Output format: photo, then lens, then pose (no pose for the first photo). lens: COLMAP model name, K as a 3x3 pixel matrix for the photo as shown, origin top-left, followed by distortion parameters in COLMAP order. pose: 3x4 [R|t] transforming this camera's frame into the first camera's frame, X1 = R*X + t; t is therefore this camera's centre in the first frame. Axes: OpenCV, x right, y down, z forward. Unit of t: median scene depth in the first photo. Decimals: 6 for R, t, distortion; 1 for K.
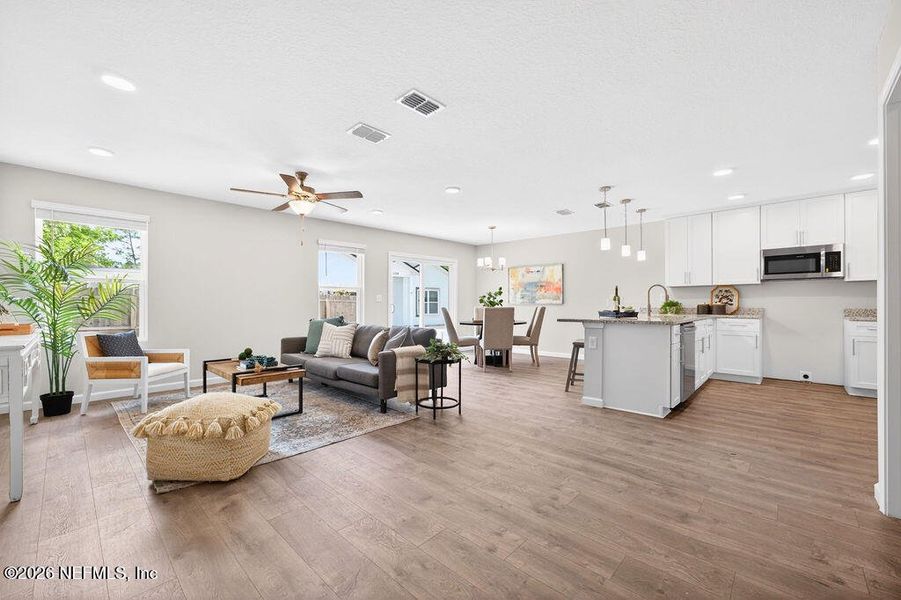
lens RADIAL K [[356.5, 0, 442.5], [0, 356.5, 307.1], [0, 0, 1]] dist [-0.011218, 0.002196]
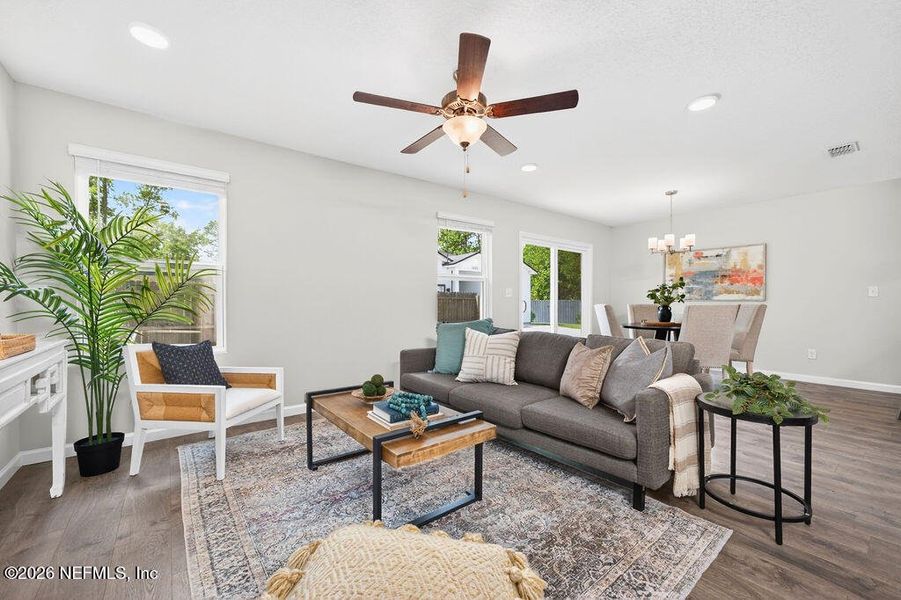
lens RADIAL K [[356.5, 0, 448.7], [0, 356.5, 306.6], [0, 0, 1]] dist [-0.011218, 0.002196]
pose [[0.988680, 0.000976, -0.150038, -0.327209], [-0.000665, 0.999998, 0.002124, 0.003056], [0.150039, -0.002001, 0.988678, 0.413204]]
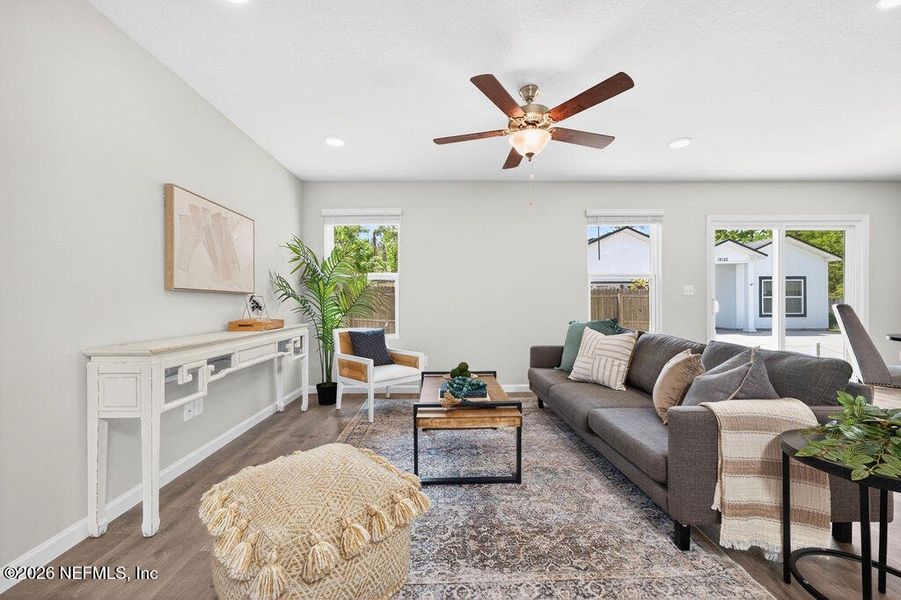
lens RADIAL K [[356.5, 0, 451.7], [0, 356.5, 302.3], [0, 0, 1]] dist [-0.011218, 0.002196]
pose [[0.707062, -0.004502, -0.707137, -0.053856], [-0.002200, 0.999961, -0.008565, 0.004094], [0.707148, 0.007612, 0.707024, 0.453746]]
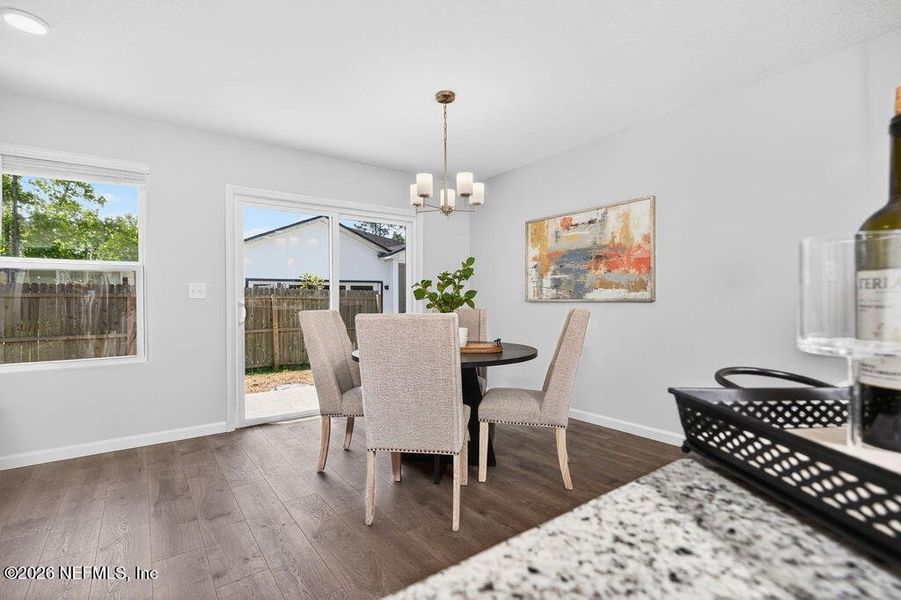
lens RADIAL K [[421.8, 0, 445.2], [0, 421.8, 301.8], [0, 0, 1]] dist [-0.019086, -0.000198]
pose [[0.986450, -0.008495, -0.163842, 0.363756], [0.006669, 0.999909, -0.011688, -0.007068], [0.163926, 0.010437, 0.986417, 0.986414]]
